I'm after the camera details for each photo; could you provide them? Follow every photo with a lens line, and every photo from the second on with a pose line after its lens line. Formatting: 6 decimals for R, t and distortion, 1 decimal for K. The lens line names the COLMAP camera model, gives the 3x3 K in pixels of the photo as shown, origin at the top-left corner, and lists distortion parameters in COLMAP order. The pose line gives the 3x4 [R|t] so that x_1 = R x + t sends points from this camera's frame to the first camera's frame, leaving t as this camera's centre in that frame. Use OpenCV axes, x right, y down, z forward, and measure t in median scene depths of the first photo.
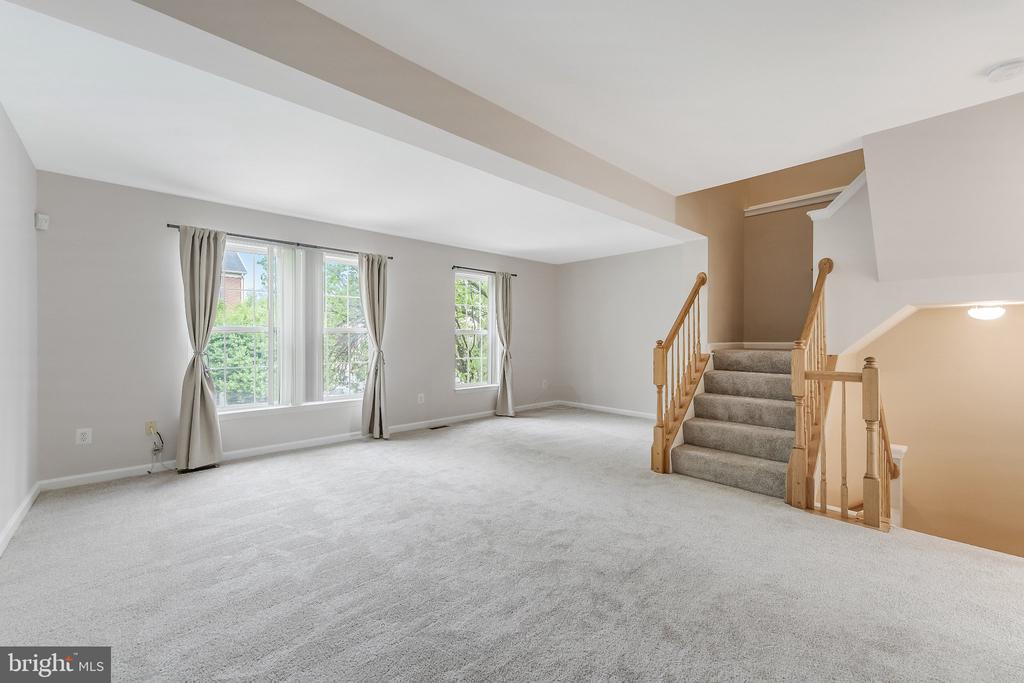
lens RADIAL K [[408.0, 0, 506.3], [0, 408.0, 335.1], [0, 0, 1]] dist [-0.003800, -0.000041]
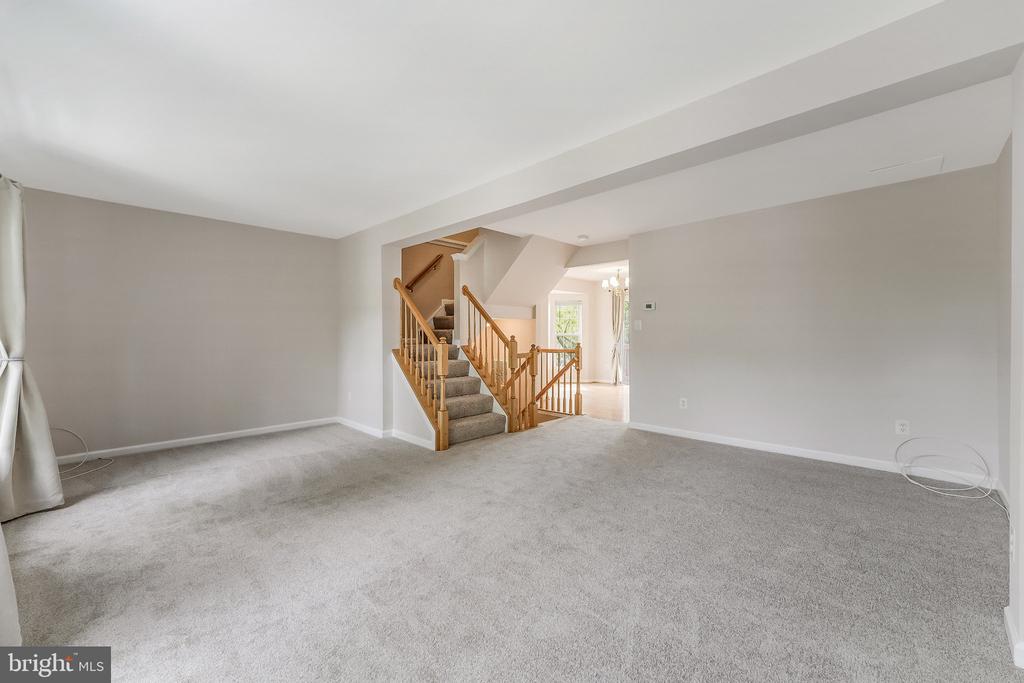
lens RADIAL K [[408.0, 0, 515.9], [0, 408.0, 345.6], [0, 0, 1]] dist [-0.003800, -0.000041]
pose [[-0.049078, -0.029577, 0.998357, -0.888234], [0.000081, 0.999561, 0.029617, 0.000329], [-0.998795, 0.001534, -0.049054, 0.940488]]
